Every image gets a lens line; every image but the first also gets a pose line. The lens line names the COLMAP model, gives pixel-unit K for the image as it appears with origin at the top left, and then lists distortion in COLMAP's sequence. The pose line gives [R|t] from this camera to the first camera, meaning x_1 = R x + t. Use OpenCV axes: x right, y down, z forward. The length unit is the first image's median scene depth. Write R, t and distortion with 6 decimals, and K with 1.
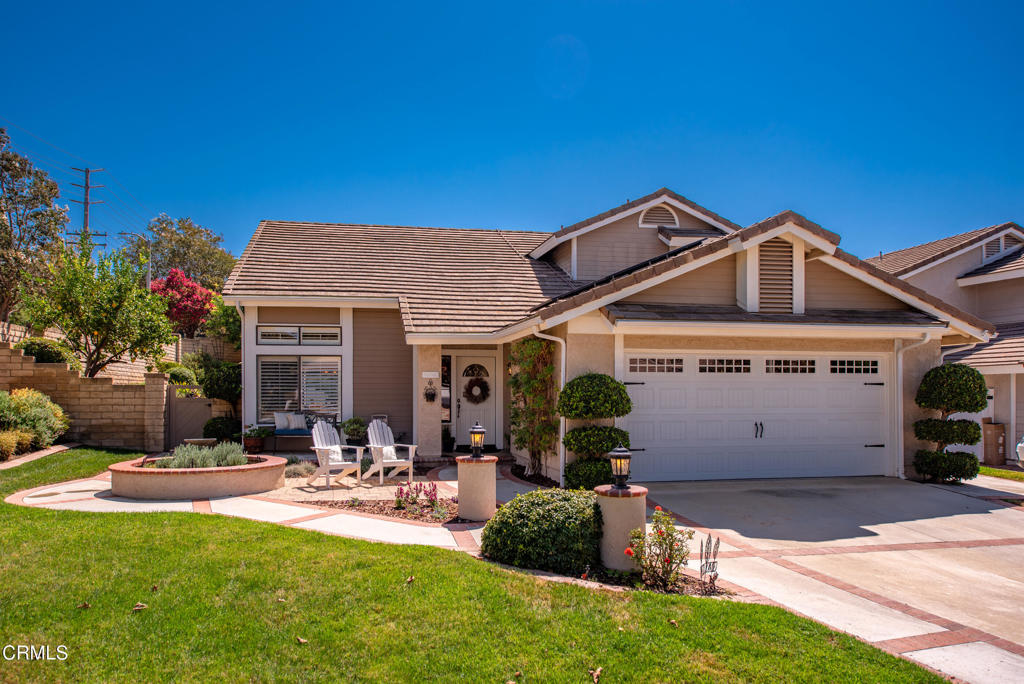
lens RADIAL K [[722.8, 0, 511.6], [0, 722.8, 337.3], [0, 0, 1]] dist [-0.004826, -0.001587]
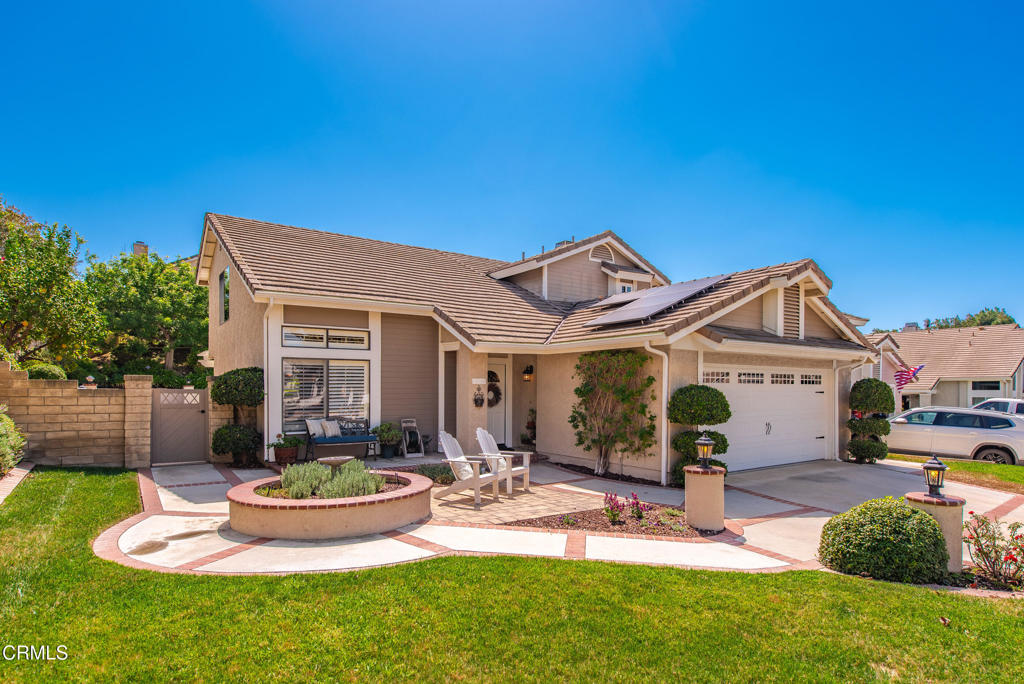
lens RADIAL K [[549.3, 0, 511.9], [0, 549.3, 351.3], [0, 0, 1]] dist [0.007199, -0.000017]
pose [[0.911162, 0.031549, 0.410838, -0.367424], [-0.036017, 0.999346, 0.003138, 0.003763], [-0.410470, -0.017657, 0.911703, 0.233113]]
